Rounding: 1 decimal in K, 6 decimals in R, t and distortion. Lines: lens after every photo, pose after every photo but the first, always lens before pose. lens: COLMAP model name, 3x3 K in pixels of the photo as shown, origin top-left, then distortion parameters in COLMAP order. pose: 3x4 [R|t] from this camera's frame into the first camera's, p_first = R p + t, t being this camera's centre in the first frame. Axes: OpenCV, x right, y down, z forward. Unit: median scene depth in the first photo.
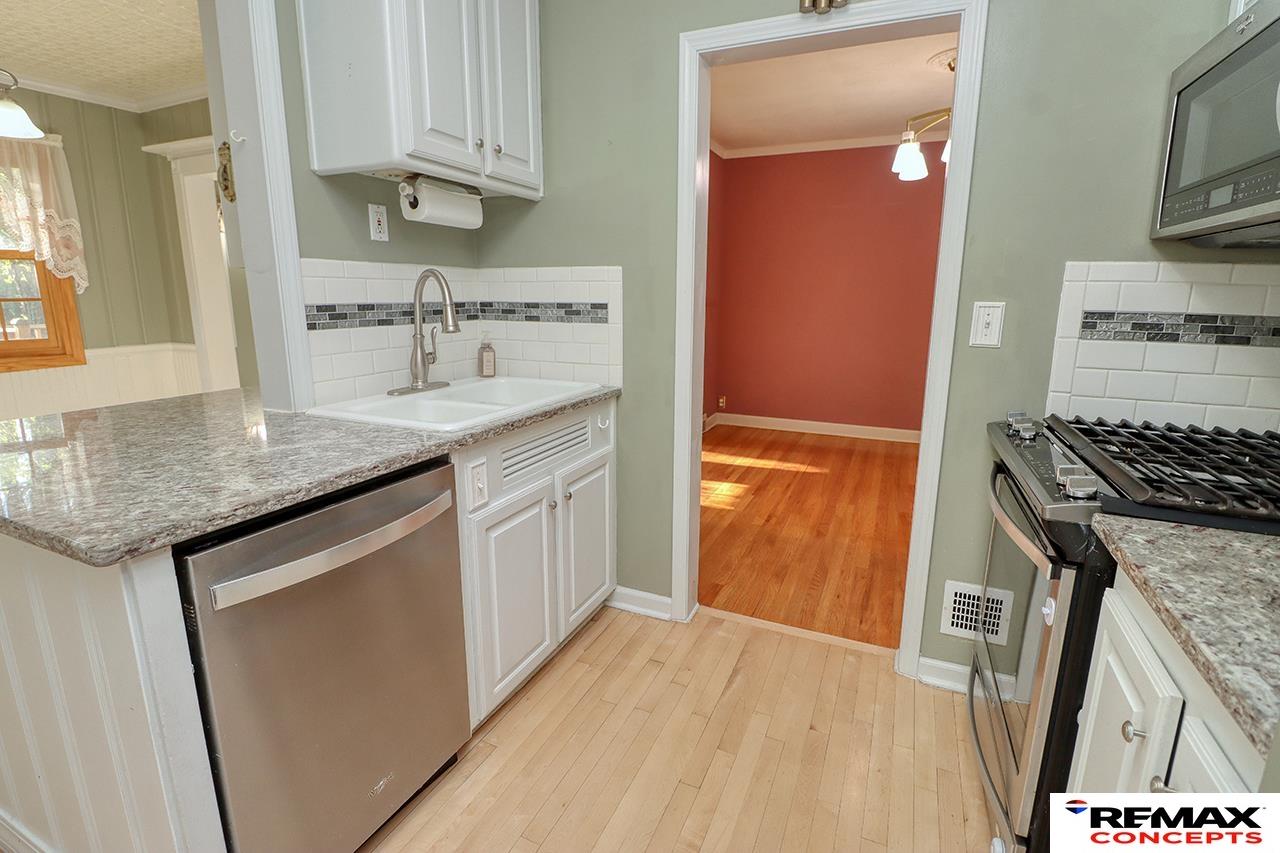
lens RADIAL K [[592.1, 0, 643.1], [0, 592.1, 414.4], [0, 0, 1]] dist [-0.007573, -0.007489]
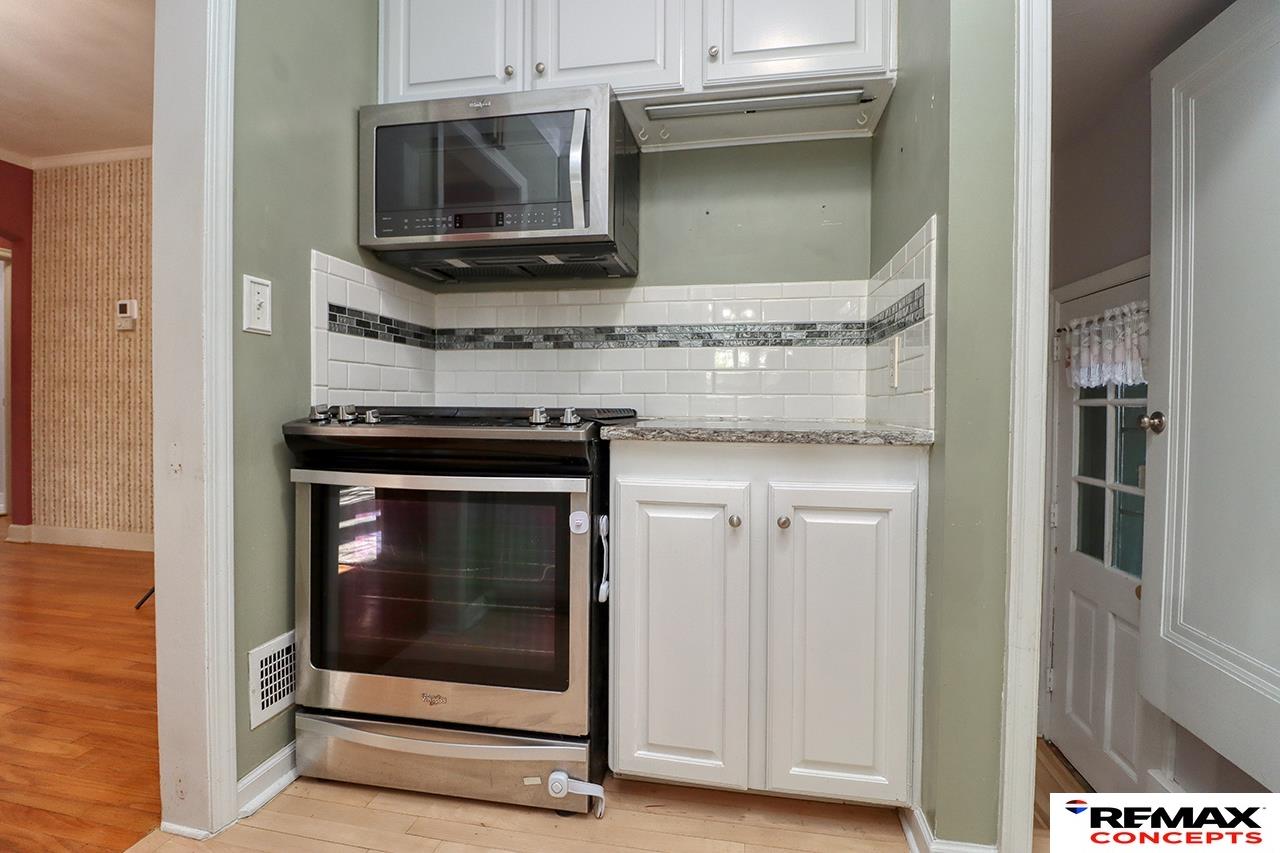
lens RADIAL K [[592.1, 0, 641.1], [0, 592.1, 415.5], [0, 0, 1]] dist [-0.007573, -0.007489]
pose [[-0.234515, -0.020139, 0.971904, -0.355905], [0.195299, 0.978425, 0.067399, 0.048356], [-0.952292, 0.205618, -0.225522, 0.759961]]
